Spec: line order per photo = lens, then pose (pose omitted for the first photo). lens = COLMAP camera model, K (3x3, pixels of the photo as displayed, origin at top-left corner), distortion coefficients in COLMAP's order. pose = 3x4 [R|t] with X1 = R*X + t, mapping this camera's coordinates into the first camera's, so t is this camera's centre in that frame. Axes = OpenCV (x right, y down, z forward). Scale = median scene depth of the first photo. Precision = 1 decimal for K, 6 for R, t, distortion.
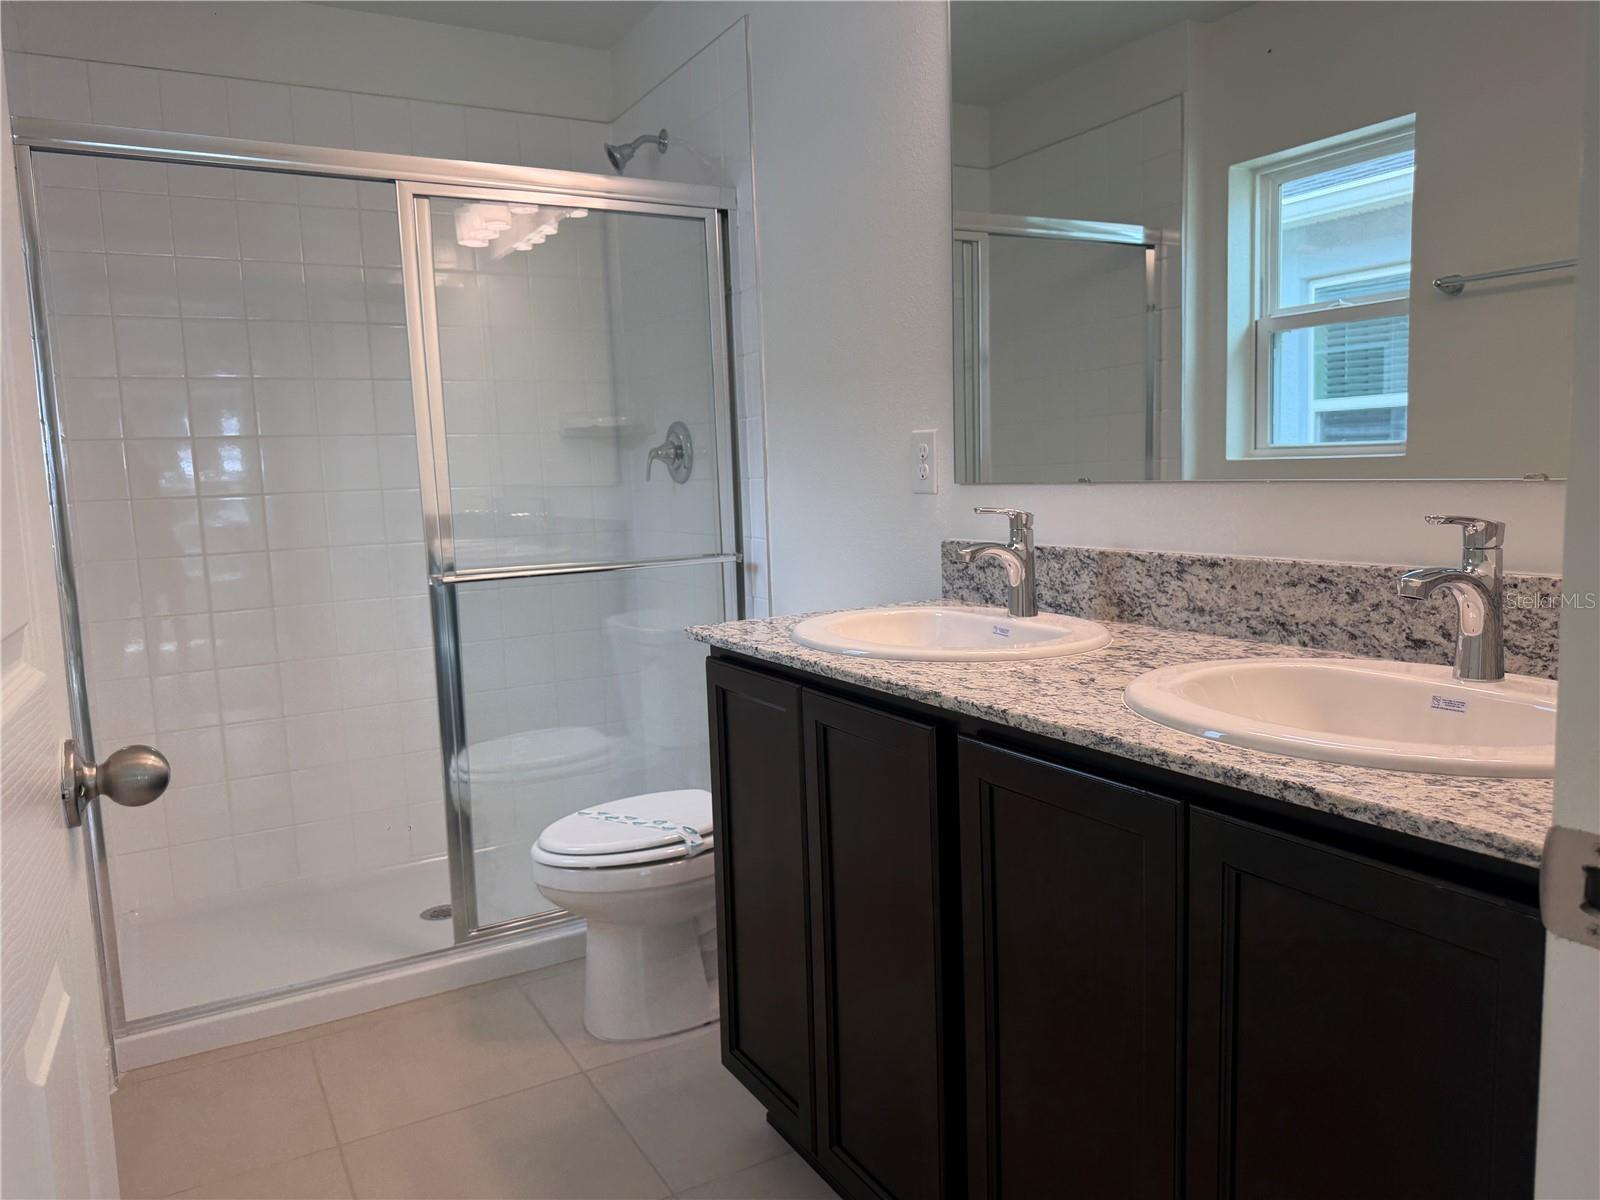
lens RADIAL K [[1129.0, 0, 819.6], [0, 1129.0, 598.1], [0, 0, 1]] dist [0.027638, -0.073279]
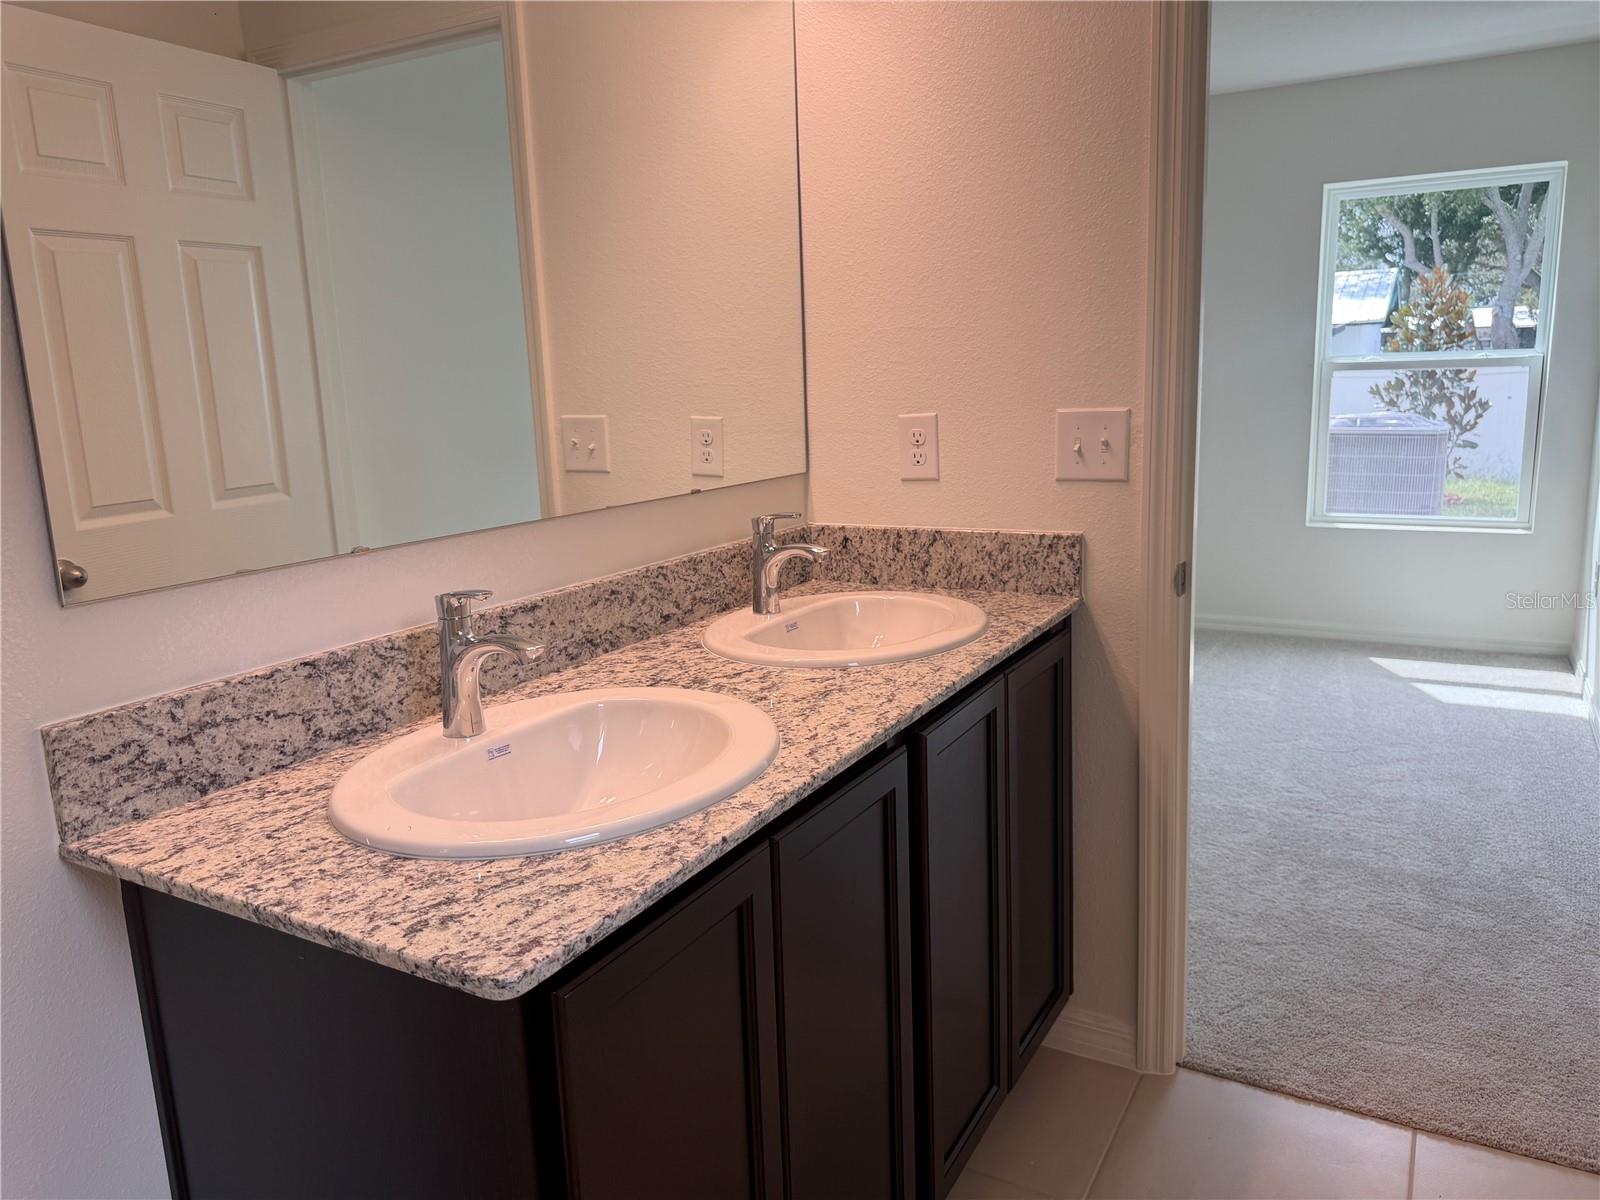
lens RADIAL K [[1134.5, 0, 800.0], [0, 1134.5, 600.0], [0, 0, 1]] dist [0.042191, -0.000313]
pose [[-0.497300, -0.123188, 0.858789, -0.625557], [0.144880, 0.964177, 0.222201, -0.225343], [-0.855396, 0.234921, -0.461637, 1.273392]]
